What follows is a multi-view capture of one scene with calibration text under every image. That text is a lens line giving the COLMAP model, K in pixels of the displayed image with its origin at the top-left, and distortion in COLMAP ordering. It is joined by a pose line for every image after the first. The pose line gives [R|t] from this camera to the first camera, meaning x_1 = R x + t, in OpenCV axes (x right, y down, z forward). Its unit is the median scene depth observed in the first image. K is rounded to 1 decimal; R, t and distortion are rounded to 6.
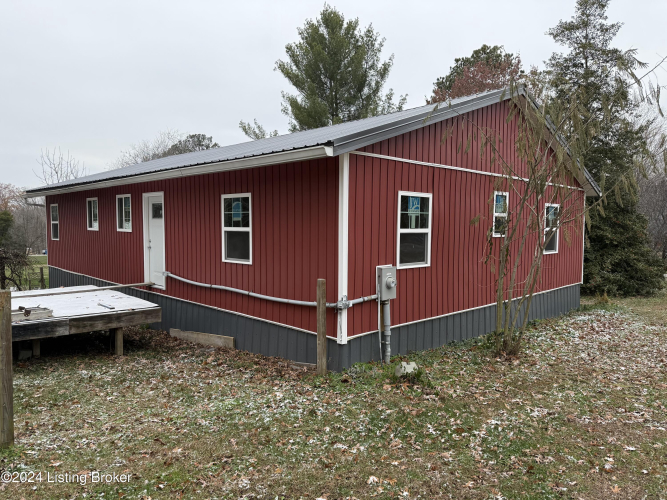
lens RADIAL K [[488.7, 0, 333.5], [0, 488.7, 250.0], [0, 0, 1]] dist [0.070765, 0.000594]
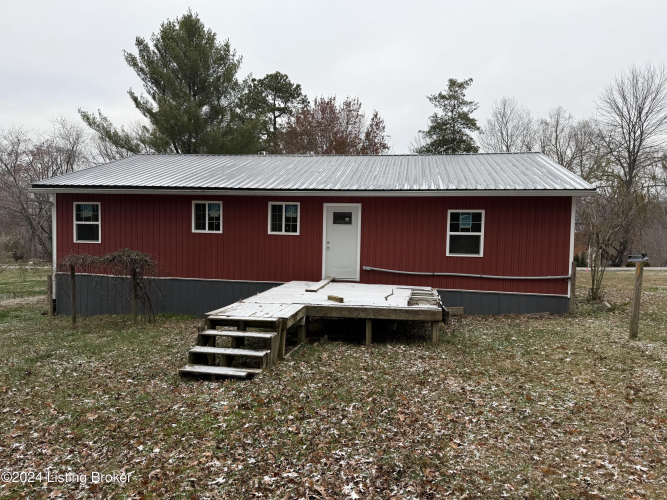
lens RADIAL K [[488.7, 0, 333.5], [0, 488.7, 250.0], [0, 0, 1]] dist [0.070765, 0.000594]
pose [[0.817821, -0.014374, 0.575293, -1.313969], [0.017399, 0.999849, 0.000248, 0.000064], [-0.575209, 0.009807, 0.817948, 0.010584]]
